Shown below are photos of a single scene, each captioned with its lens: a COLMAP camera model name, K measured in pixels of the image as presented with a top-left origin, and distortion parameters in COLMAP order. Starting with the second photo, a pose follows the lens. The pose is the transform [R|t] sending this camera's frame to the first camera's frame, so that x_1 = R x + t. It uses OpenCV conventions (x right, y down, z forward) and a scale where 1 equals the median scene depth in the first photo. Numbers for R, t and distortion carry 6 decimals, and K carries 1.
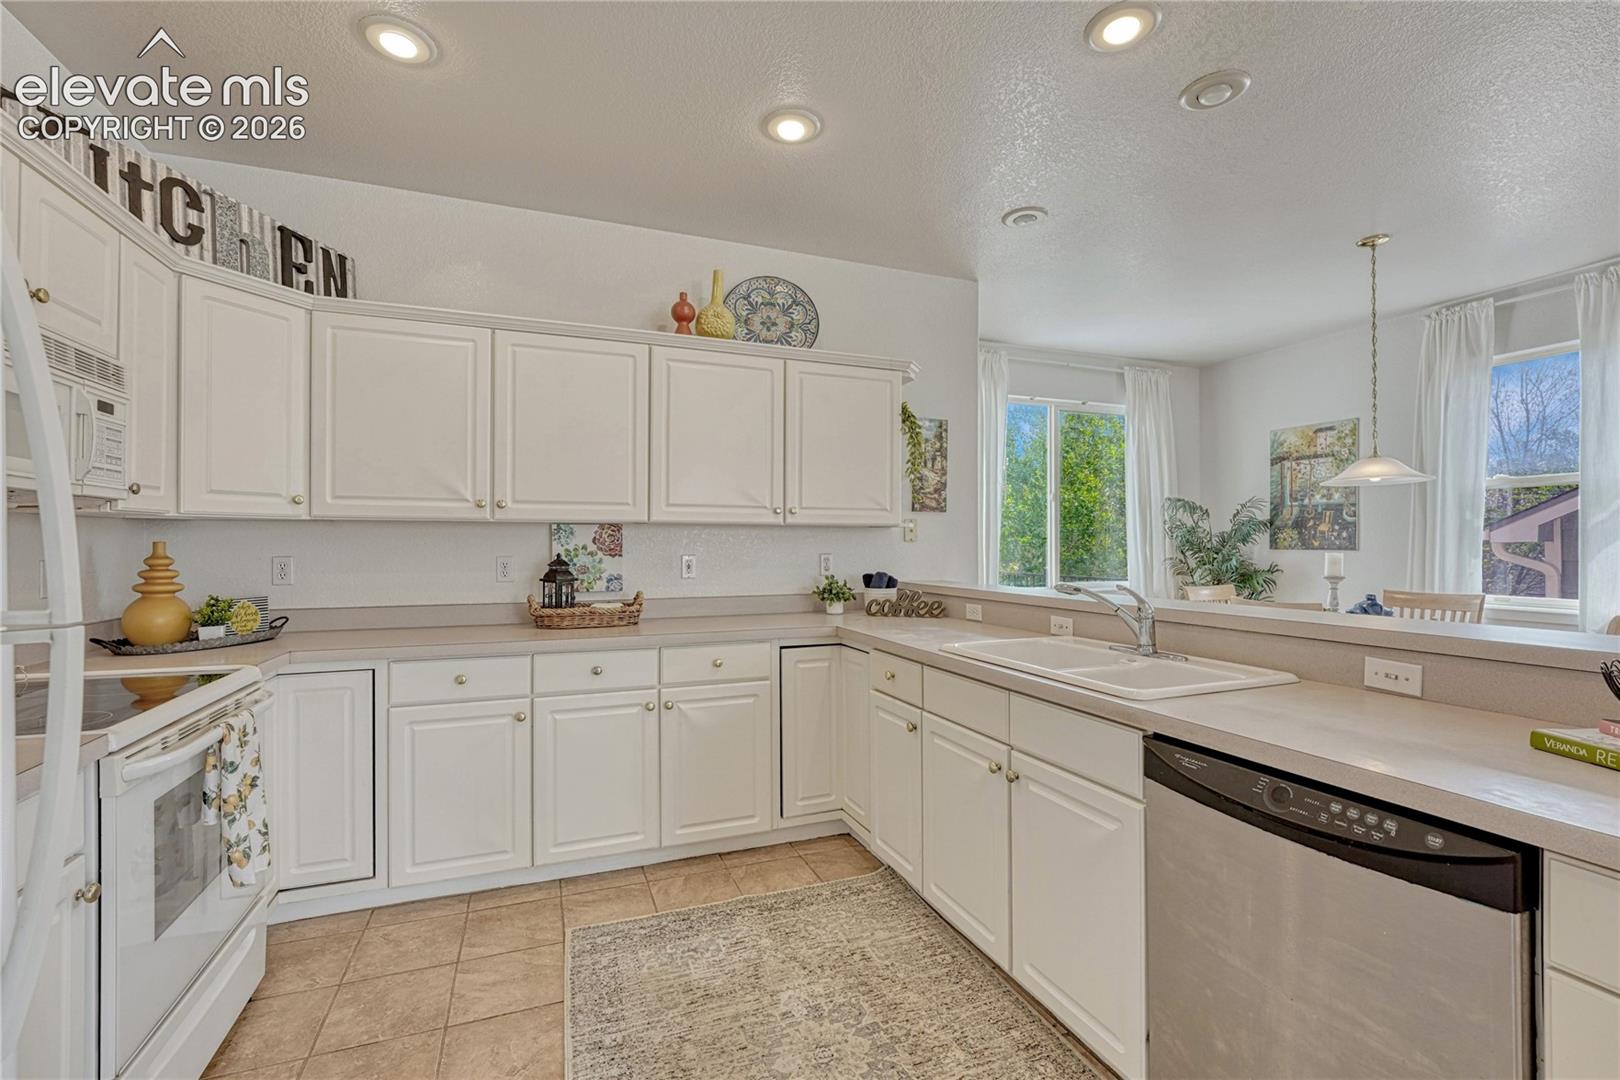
lens RADIAL K [[690.3, 0, 781.8], [0, 690.3, 525.1], [0, 0, 1]] dist [-0.014220, -0.000051]
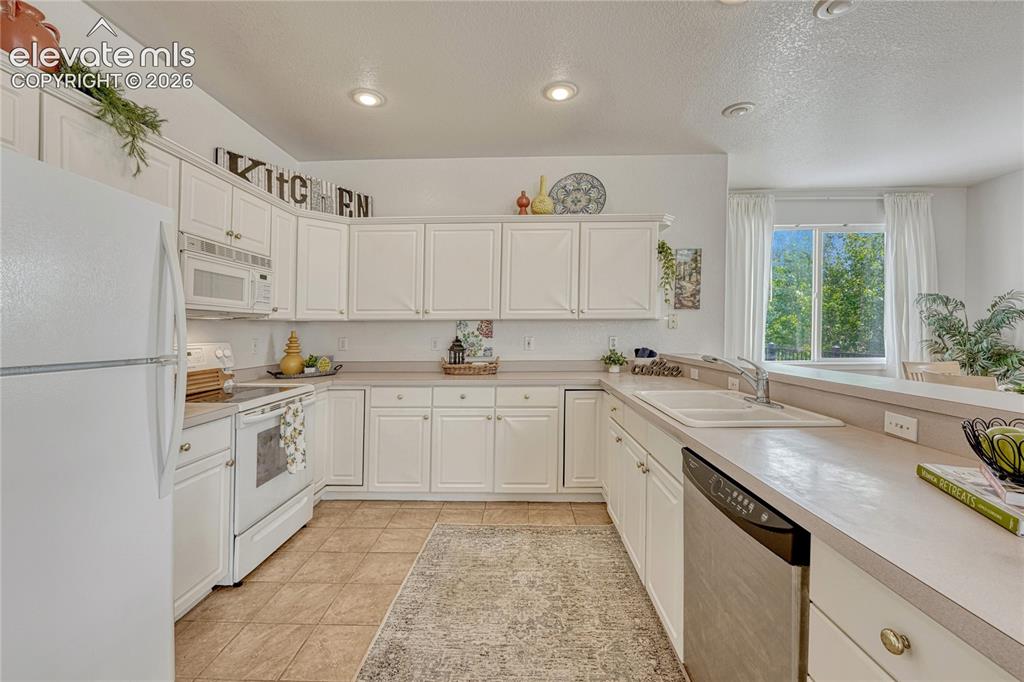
lens RADIAL K [[424.2, 0, 500.9], [0, 424.2, 318.1], [0, 0, 1]] dist [-0.013777, -0.000138]
pose [[0.922200, -0.016207, -0.386373, 0.232273], [0.015934, 0.999865, -0.003910, -0.002268], [0.386384, -0.002551, 0.922334, -0.044369]]
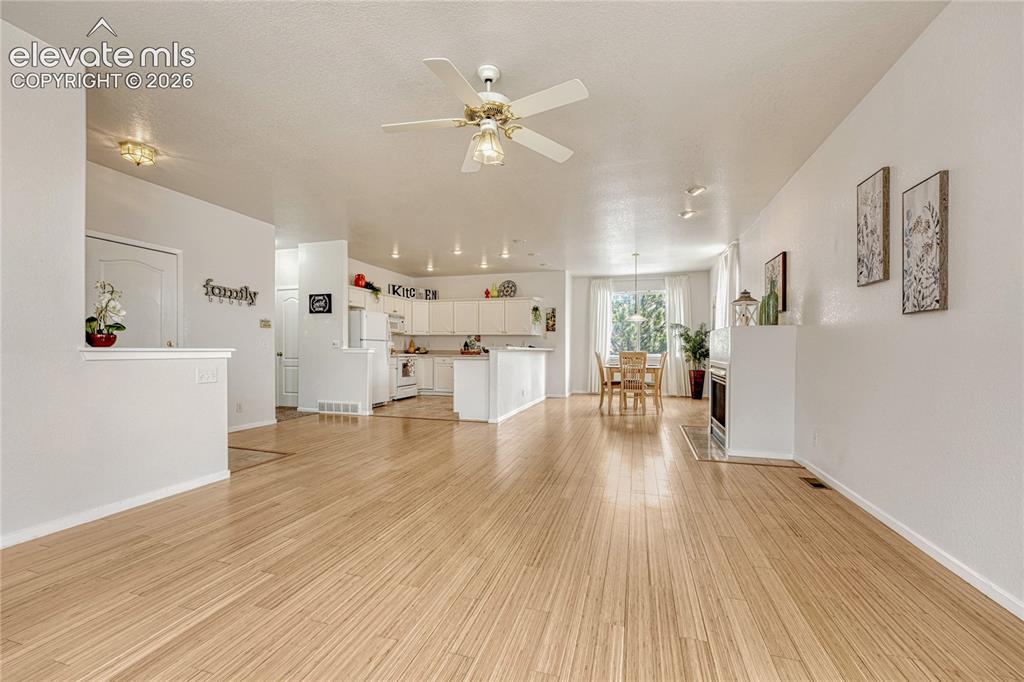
lens RADIAL K [[410.6, 0, 517.0], [0, 410.6, 362.6], [0, 0, 1]] dist [-0.002385, -0.000202]
pose [[0.808867, 0.023120, -0.587536, 1.755170], [0.011559, 0.998408, 0.055202, 0.035083], [0.587877, -0.051442, 0.807313, -1.267640]]
